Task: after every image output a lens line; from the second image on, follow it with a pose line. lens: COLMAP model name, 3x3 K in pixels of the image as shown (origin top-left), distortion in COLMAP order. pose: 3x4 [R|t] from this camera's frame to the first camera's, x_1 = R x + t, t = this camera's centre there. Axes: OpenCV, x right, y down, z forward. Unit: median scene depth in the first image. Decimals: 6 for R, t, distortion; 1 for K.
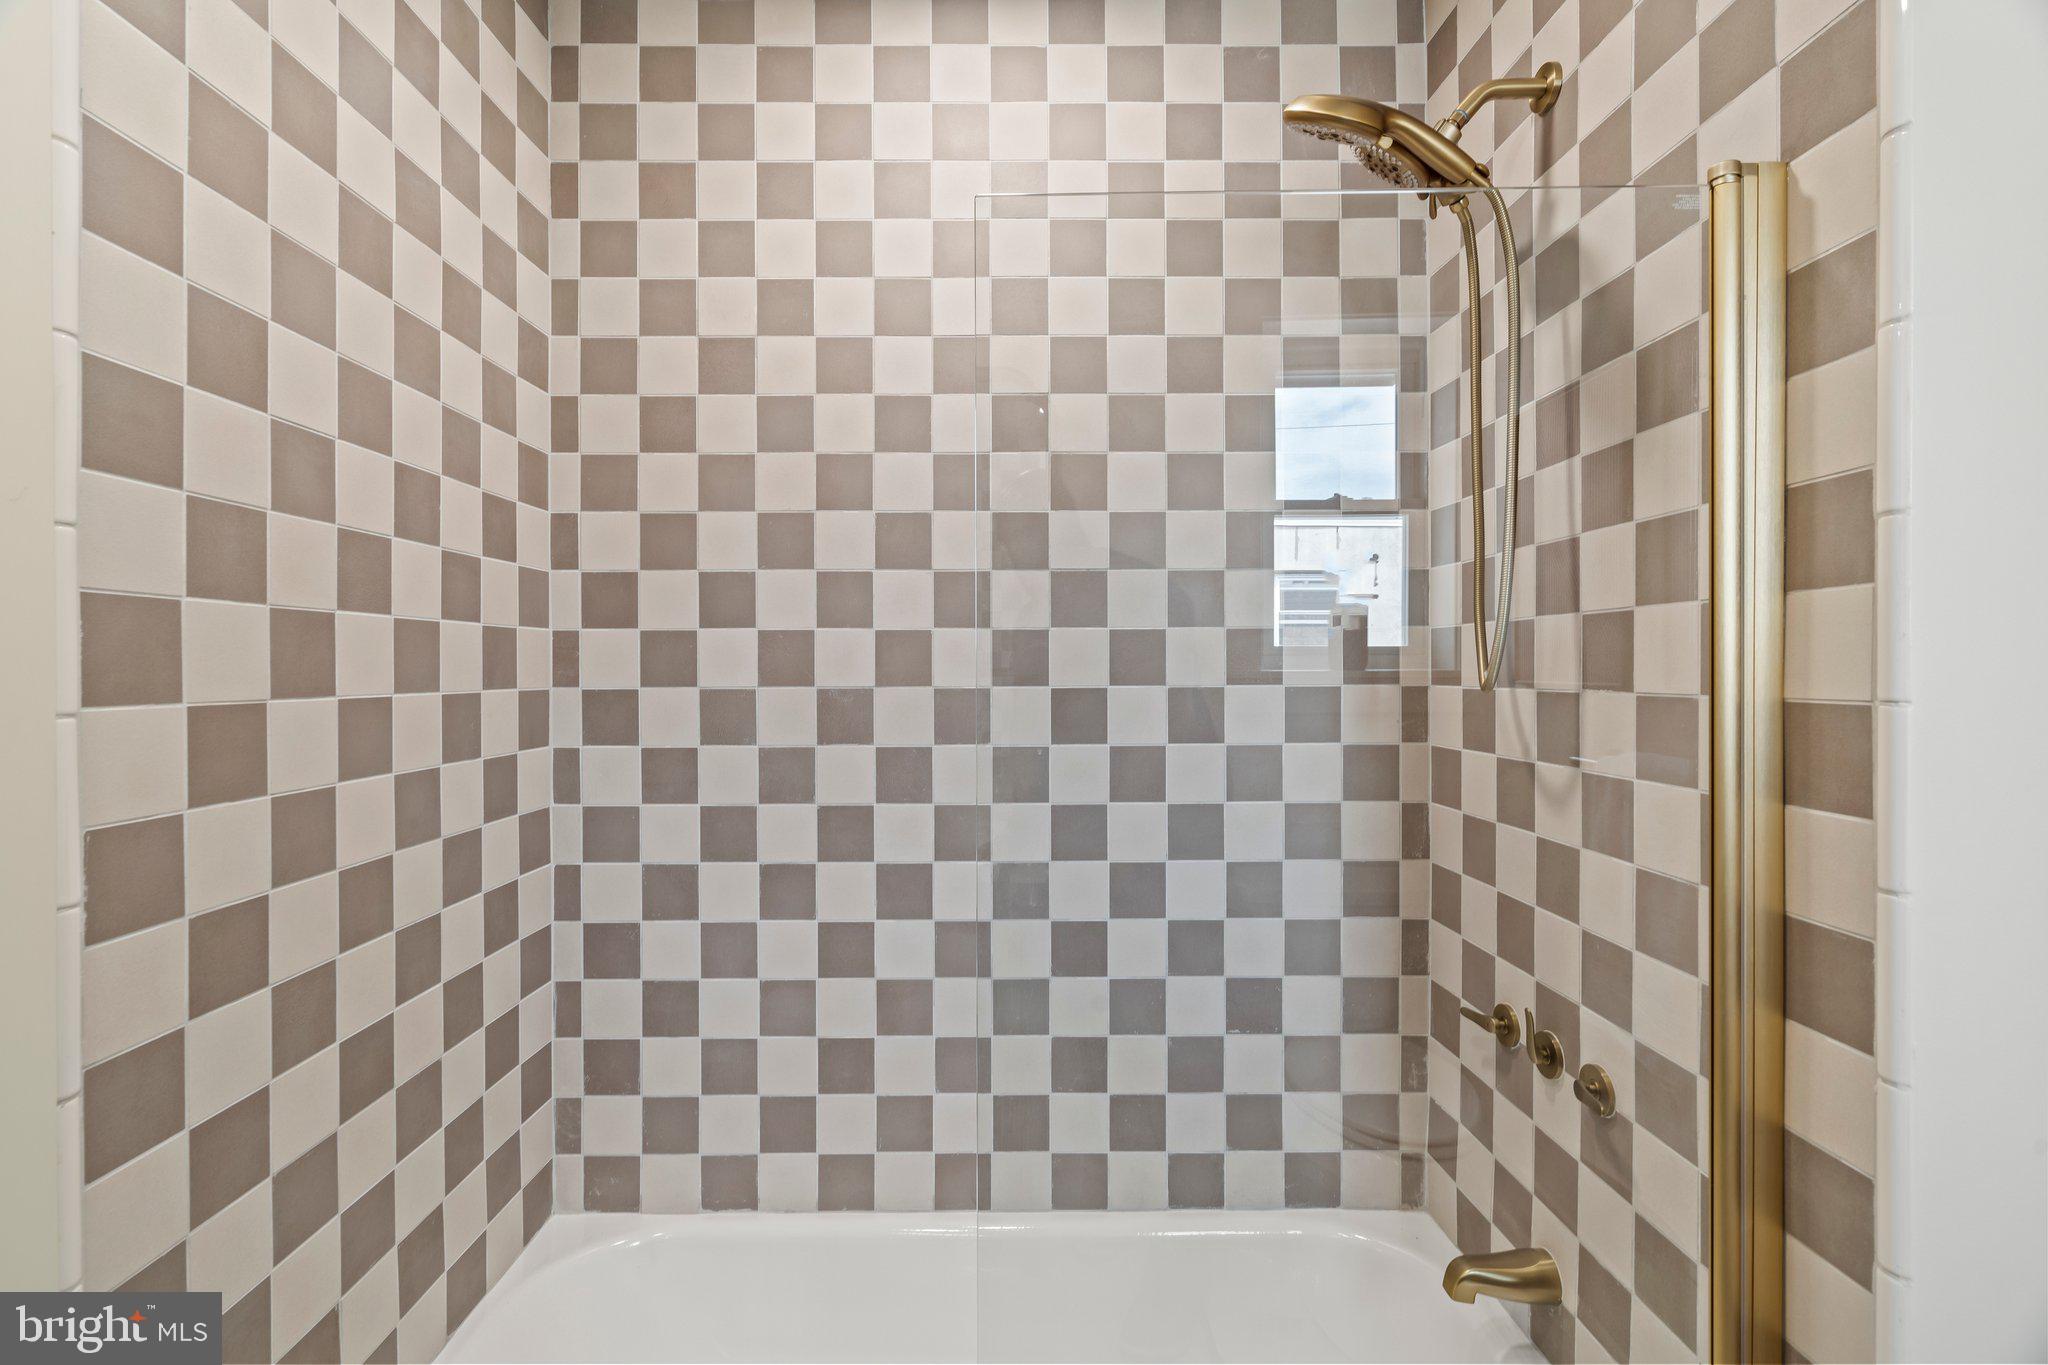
lens RADIAL K [[933.9, 0, 1014.2], [0, 933.9, 674.7], [0, 0, 1]] dist [-0.012154, 0.002947]
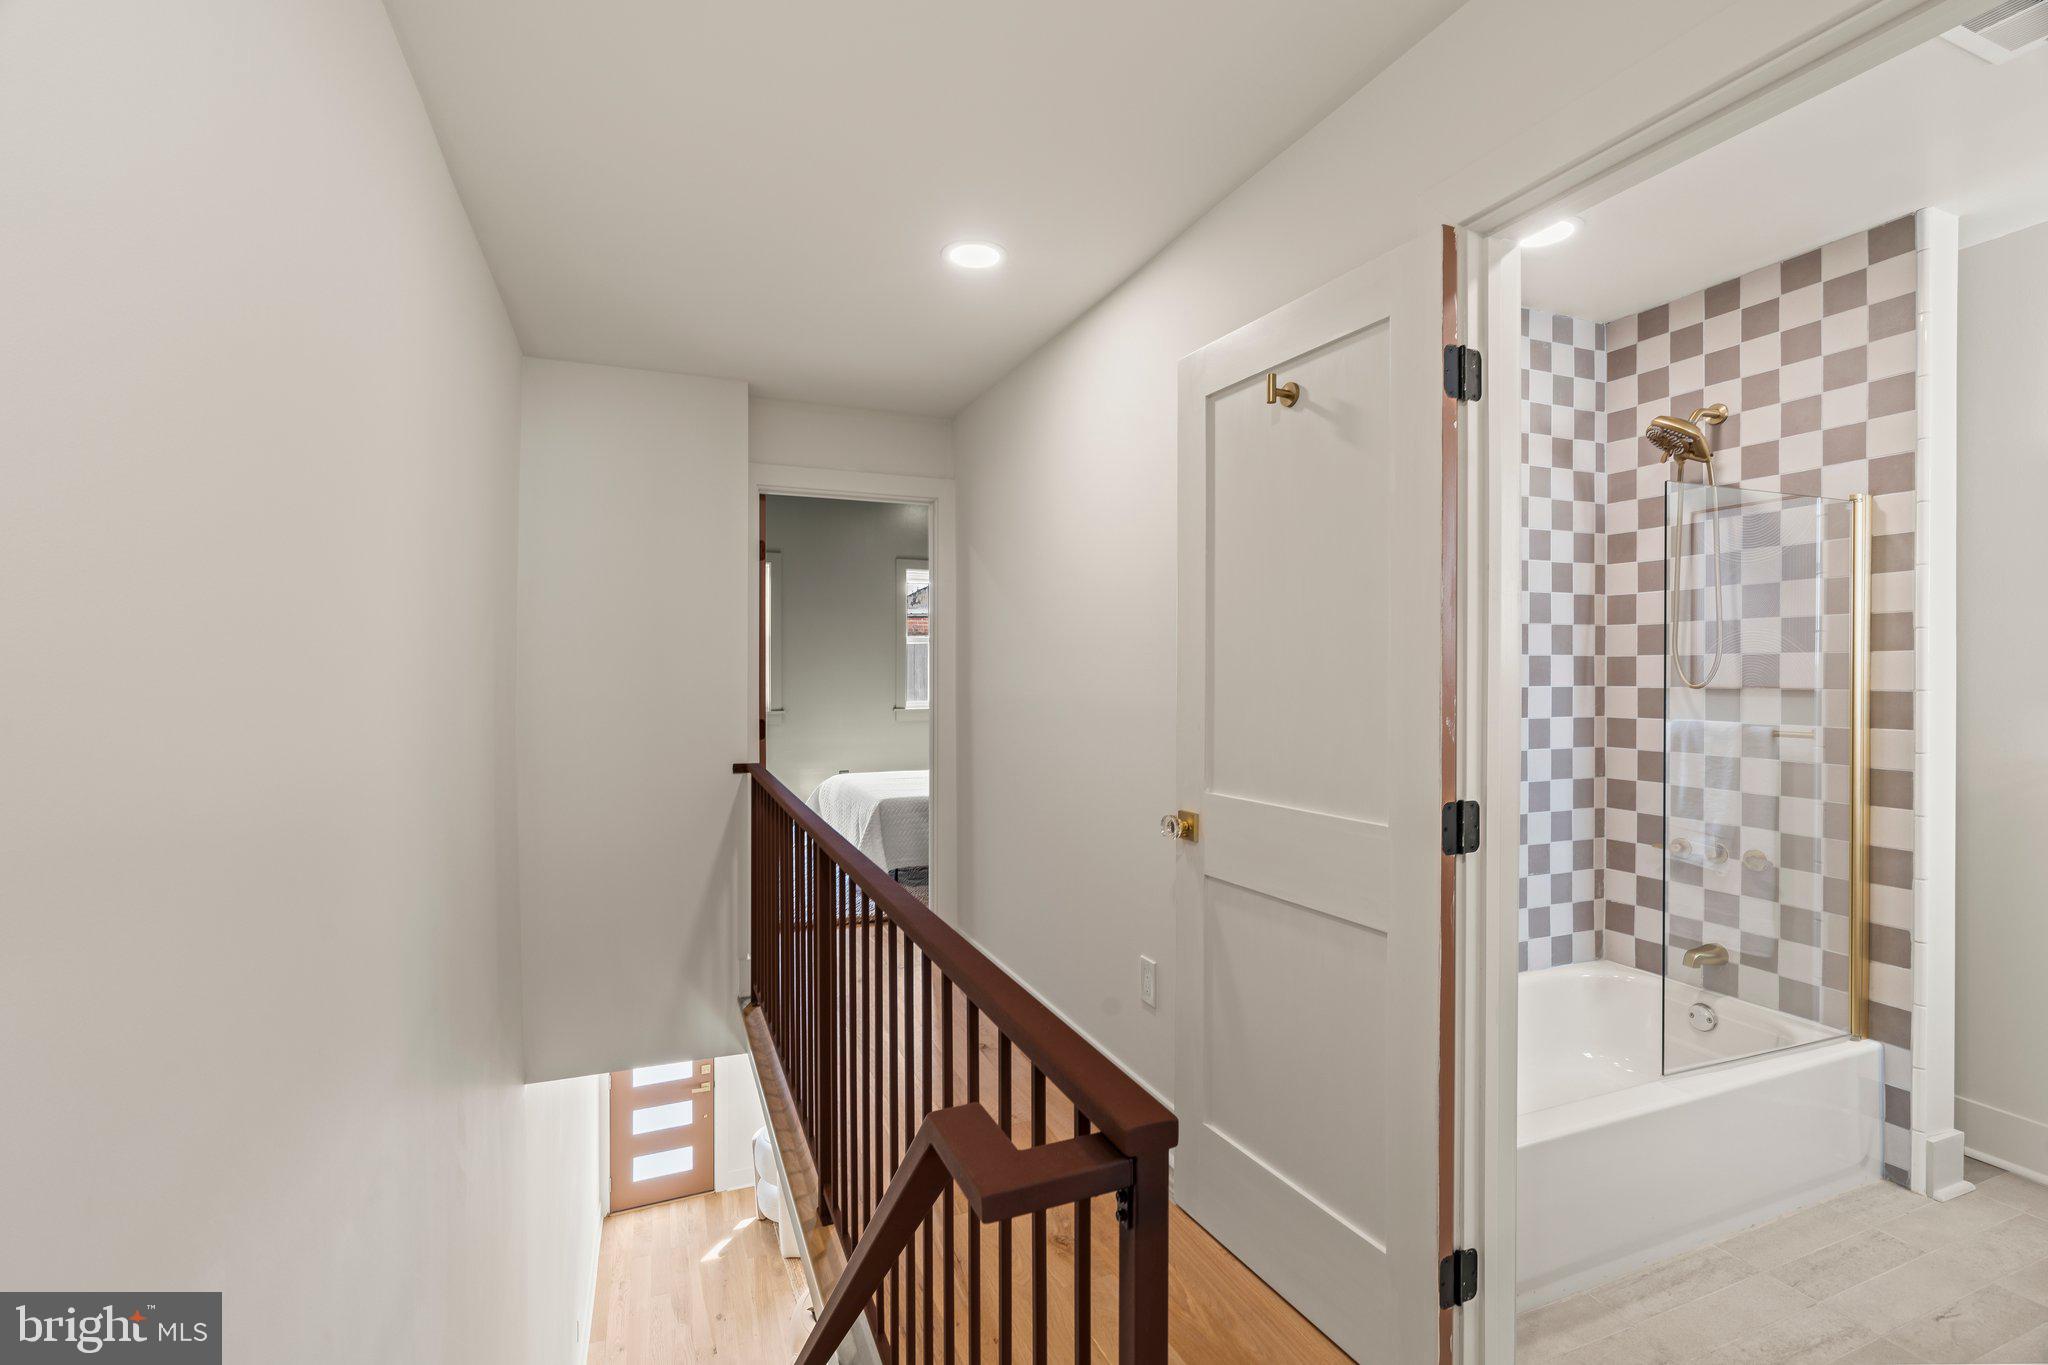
lens RADIAL K [[933.9, 0, 1039.3], [0, 933.9, 684.2], [0, 0, 1]] dist [-0.012154, 0.002947]
pose [[0.921386, -0.004975, 0.388617, -2.131498], [0.002407, 0.999972, 0.007093, -0.014382], [-0.388641, -0.005600, 0.921372, -0.490300]]
